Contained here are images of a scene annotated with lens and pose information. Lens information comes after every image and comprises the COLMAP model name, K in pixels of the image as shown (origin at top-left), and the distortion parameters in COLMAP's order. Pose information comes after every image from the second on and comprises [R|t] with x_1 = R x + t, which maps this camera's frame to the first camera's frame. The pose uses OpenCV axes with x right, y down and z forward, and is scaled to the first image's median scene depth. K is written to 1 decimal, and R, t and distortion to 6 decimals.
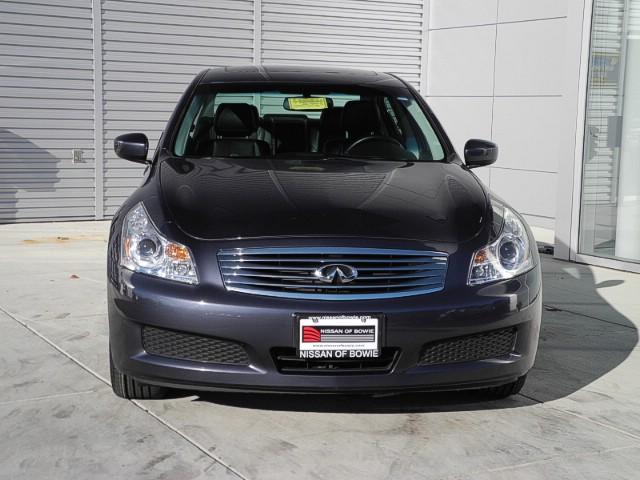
lens RADIAL K [[1116.6, 0, 320.0], [0, 1116.6, 240.0], [0, 0, 1]] dist [0.145857, 0.066306]
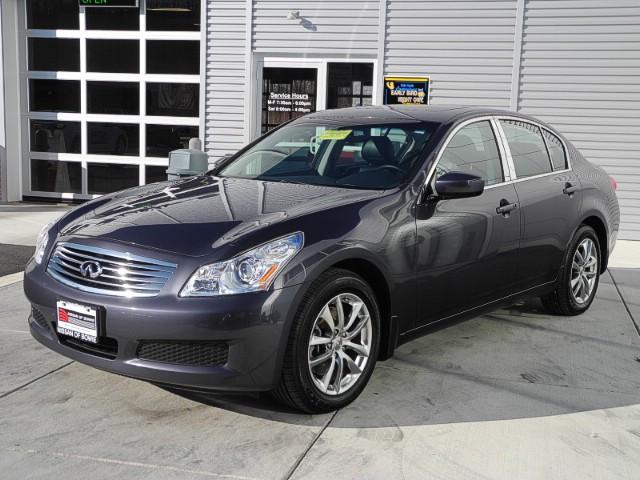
lens RADIAL K [[829.7, 0, 320.0], [0, 829.7, 240.0], [0, 0, 1]] dist [0.021617, 0.047246]
pose [[0.722954, 0.095746, -0.684229, 0.779762], [-0.099872, 0.994432, 0.033628, -0.054525], [0.683639, 0.044024, 0.728491, 0.496376]]
